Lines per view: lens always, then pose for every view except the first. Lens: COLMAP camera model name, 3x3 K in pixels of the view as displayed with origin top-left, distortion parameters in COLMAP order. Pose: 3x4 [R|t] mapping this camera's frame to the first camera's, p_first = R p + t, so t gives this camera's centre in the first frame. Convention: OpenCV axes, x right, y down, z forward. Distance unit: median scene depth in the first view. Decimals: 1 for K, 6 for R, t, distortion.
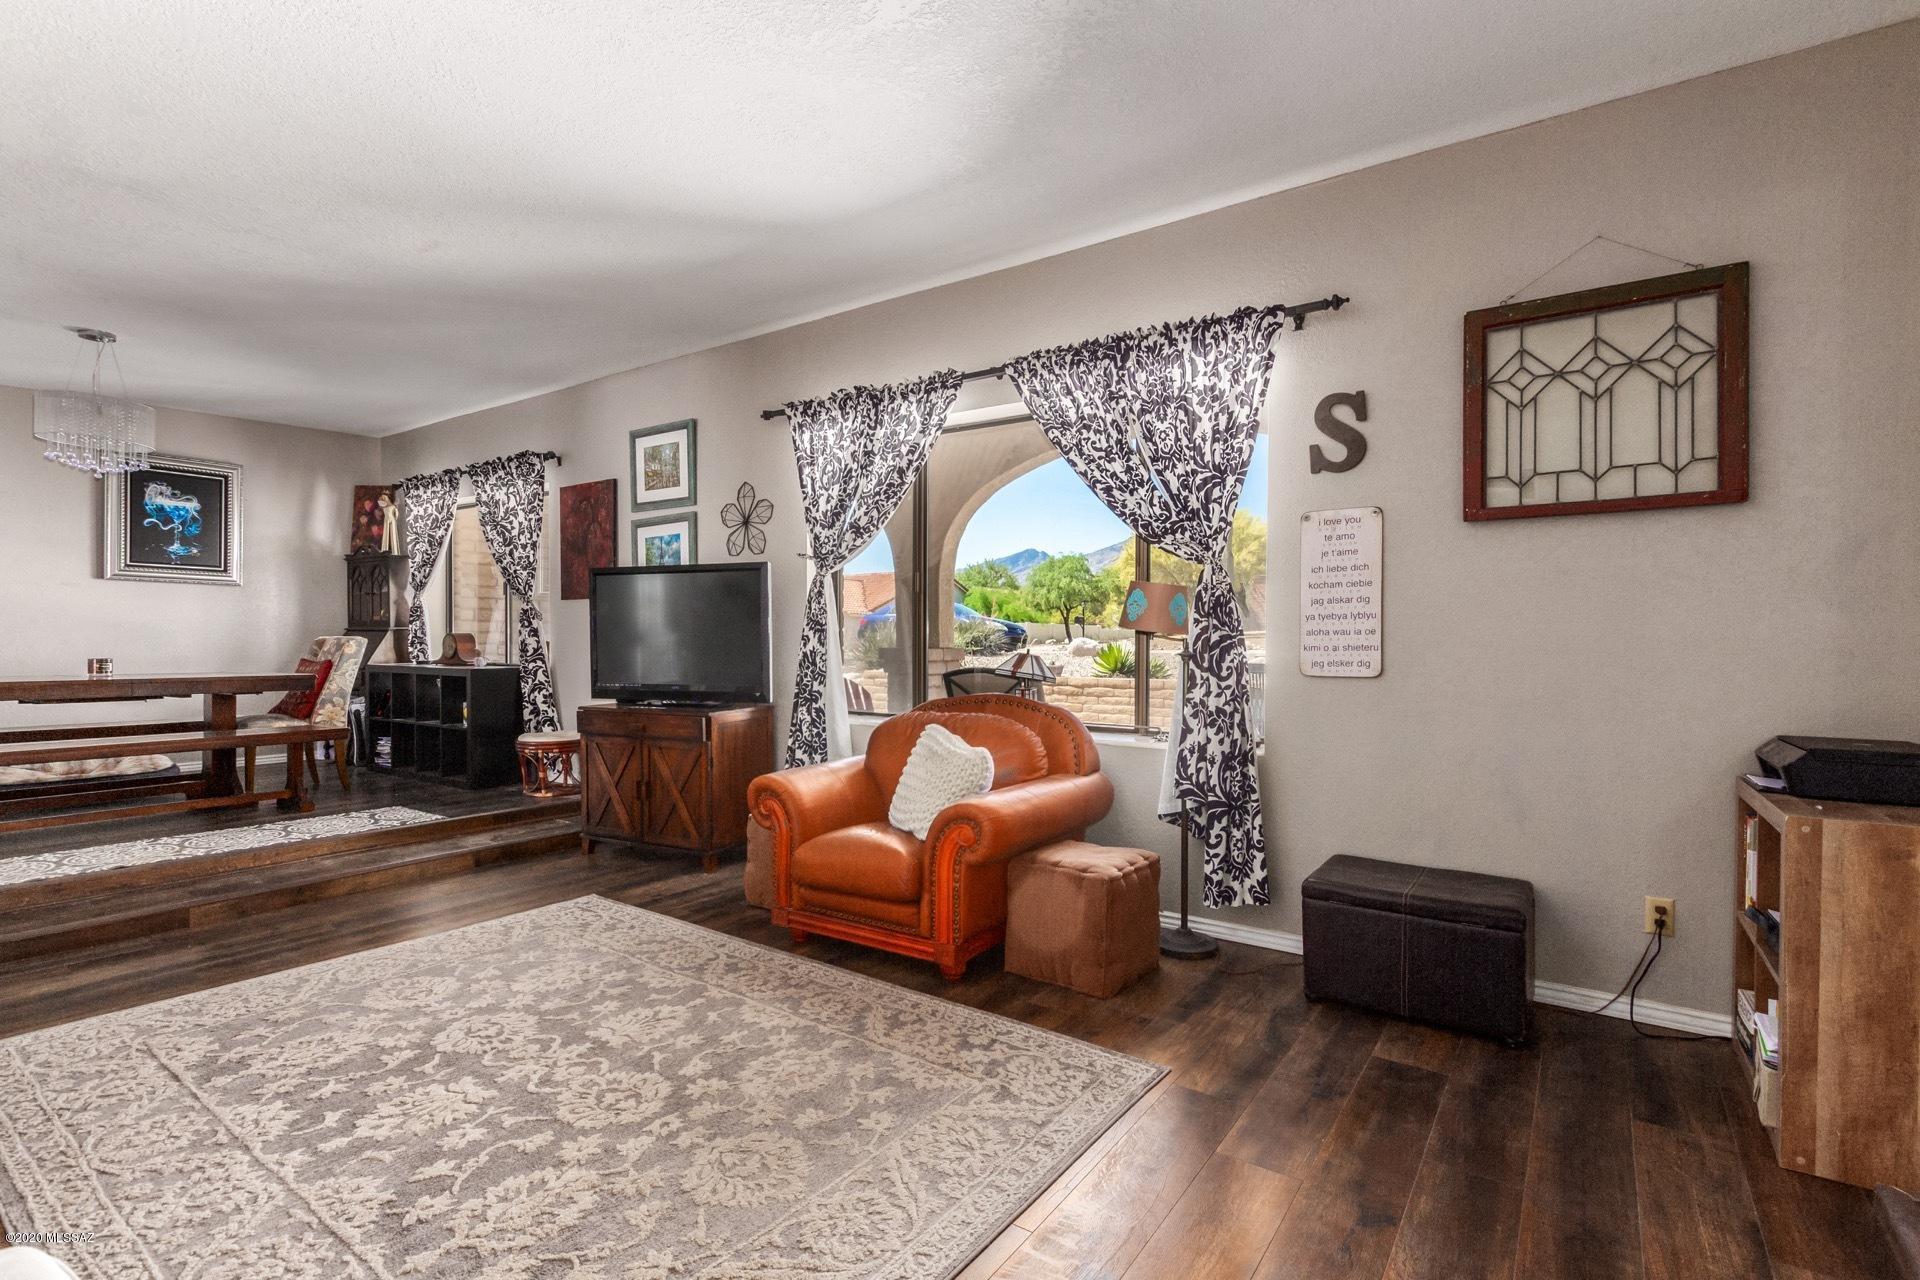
lens RADIAL K [[889.9, 0, 957.2], [0, 889.9, 647.8], [0, 0, 1]] dist [0.007766, -0.001441]
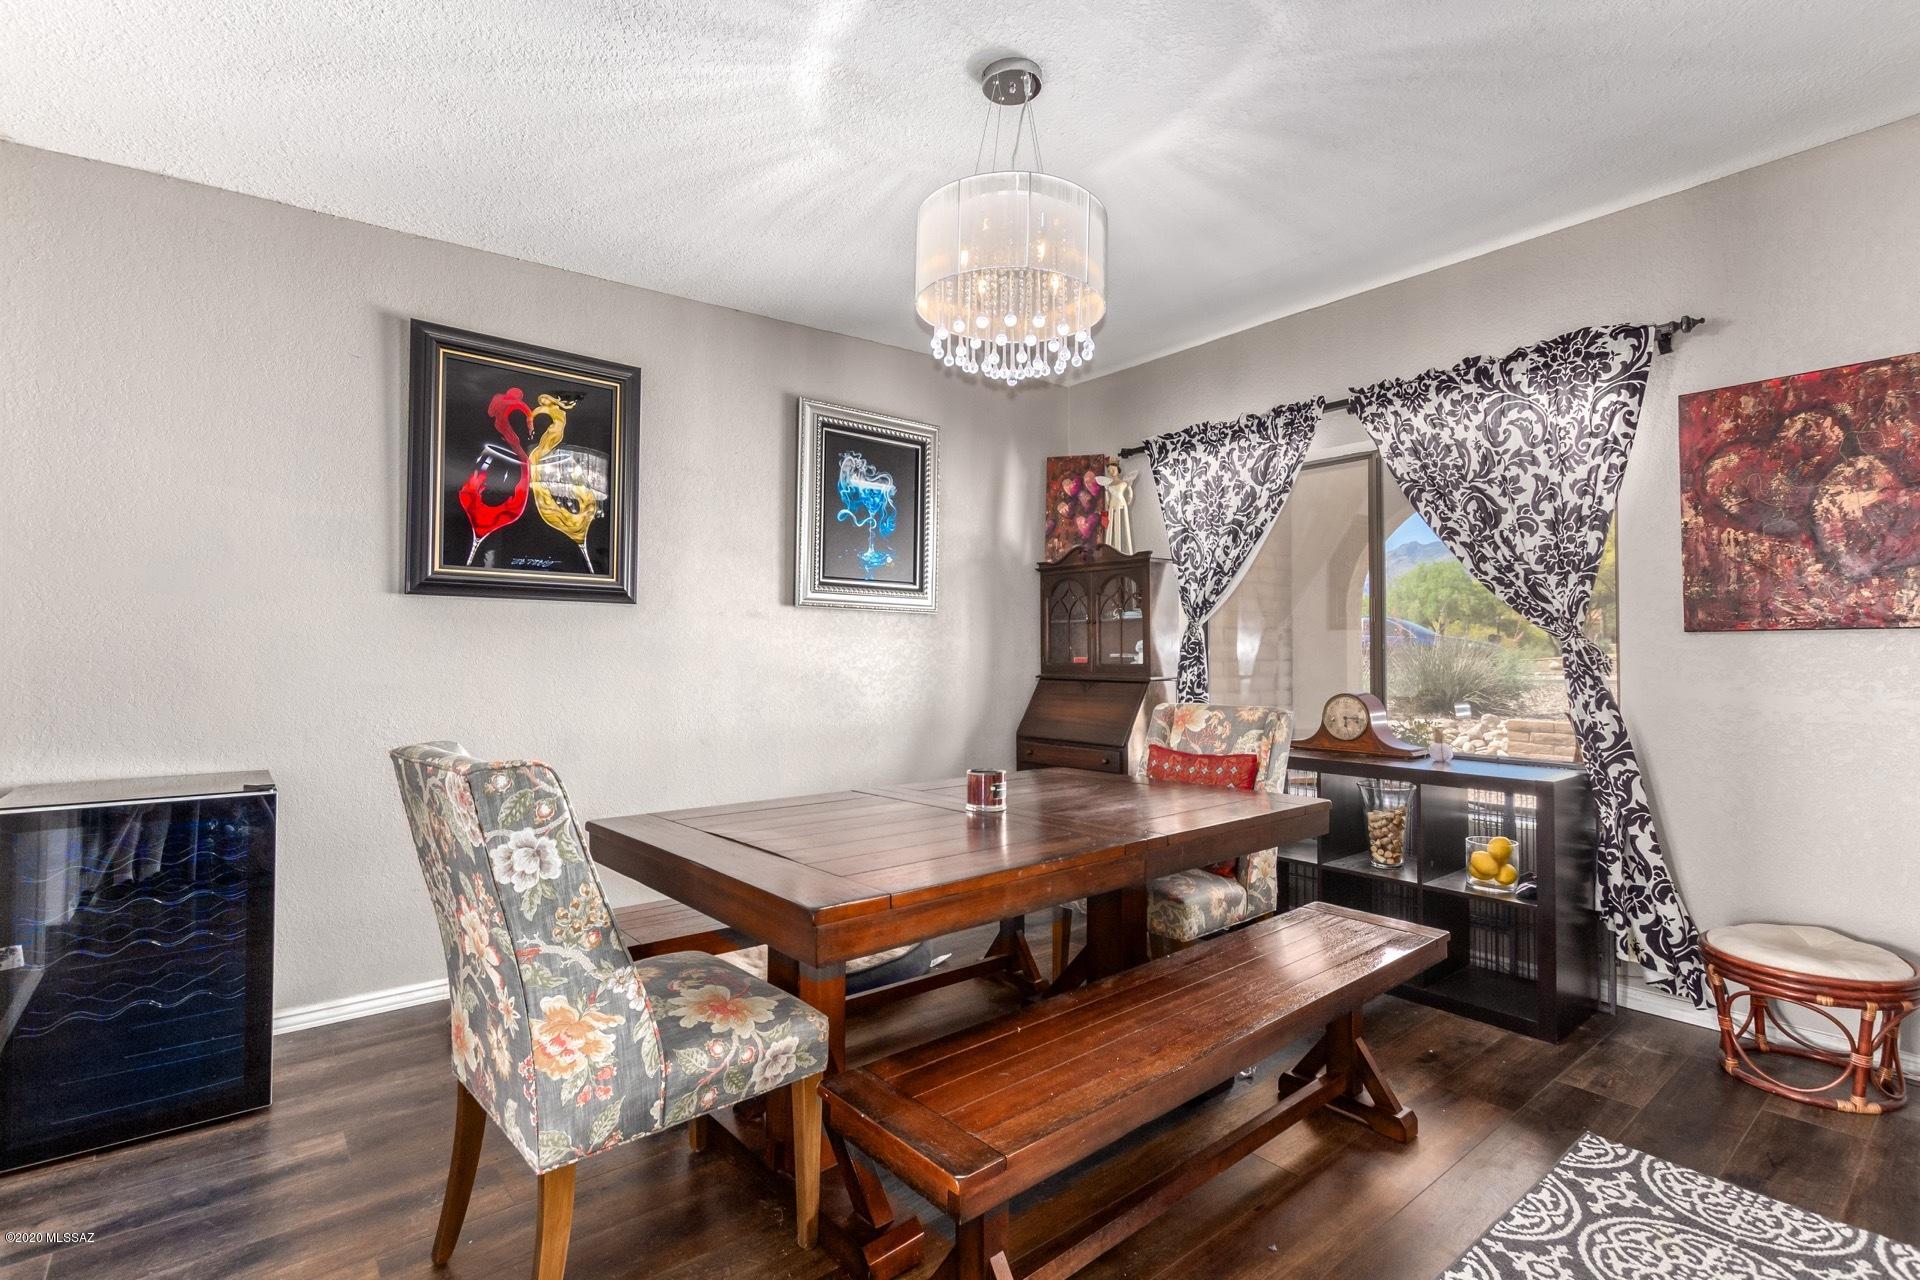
lens RADIAL K [[889.9, 0, 969.3], [0, 889.9, 633.4], [0, 0, 1]] dist [0.007766, -0.001441]
pose [[0.962456, -0.009606, -0.271268, -0.631038], [-0.000450, 0.999316, -0.036986, -0.032608], [0.271438, 0.035720, 0.961793, 0.410802]]
